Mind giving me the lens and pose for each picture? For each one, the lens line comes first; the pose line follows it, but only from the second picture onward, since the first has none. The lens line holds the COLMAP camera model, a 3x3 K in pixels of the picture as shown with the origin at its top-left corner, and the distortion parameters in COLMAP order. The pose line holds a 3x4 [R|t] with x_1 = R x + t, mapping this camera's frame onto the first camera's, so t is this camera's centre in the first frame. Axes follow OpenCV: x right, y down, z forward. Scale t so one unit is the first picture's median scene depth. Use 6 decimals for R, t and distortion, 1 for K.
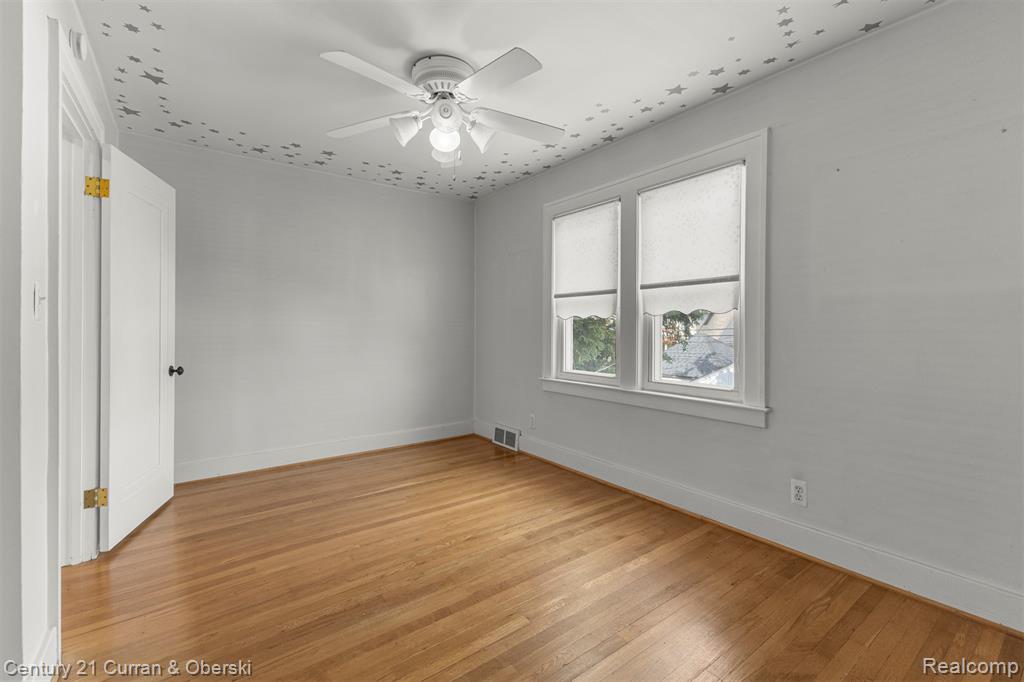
lens RADIAL K [[438.6, 0, 512.9], [0, 438.6, 331.2], [0, 0, 1]] dist [0.002274, 0.000020]
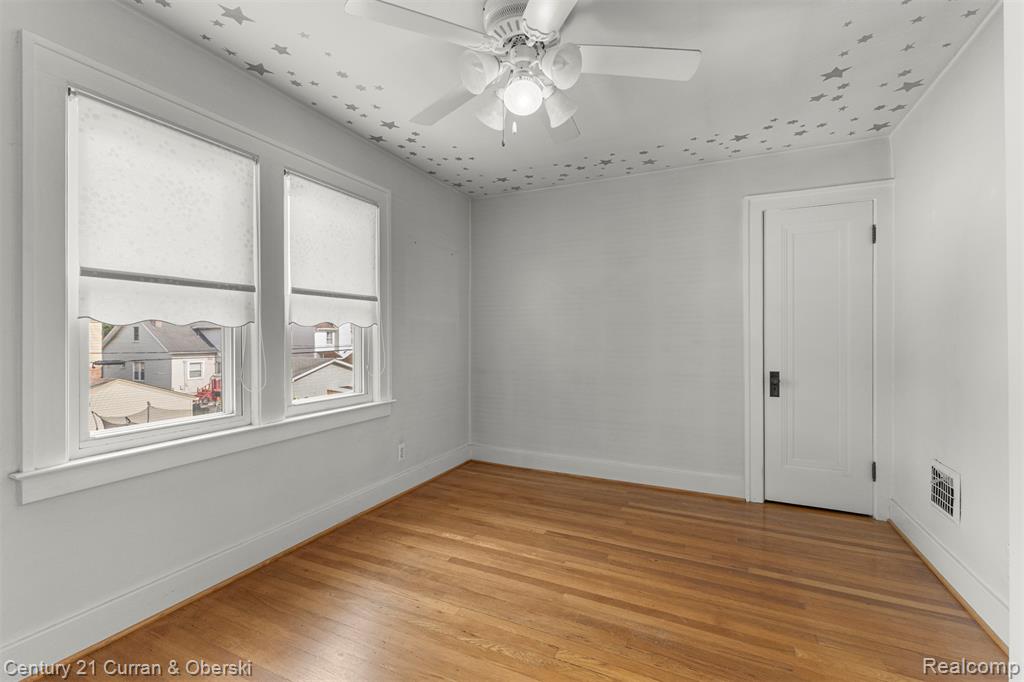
lens RADIAL K [[438.6, 0, 514.1], [0, 438.6, 341.1], [0, 0, 1]] dist [0.006860, -0.000150]
pose [[-0.469472, -0.006623, 0.882923, -0.734762], [0.010164, 0.999865, 0.012905, -0.016466], [-0.882889, 0.015033, -0.469341, 1.217174]]
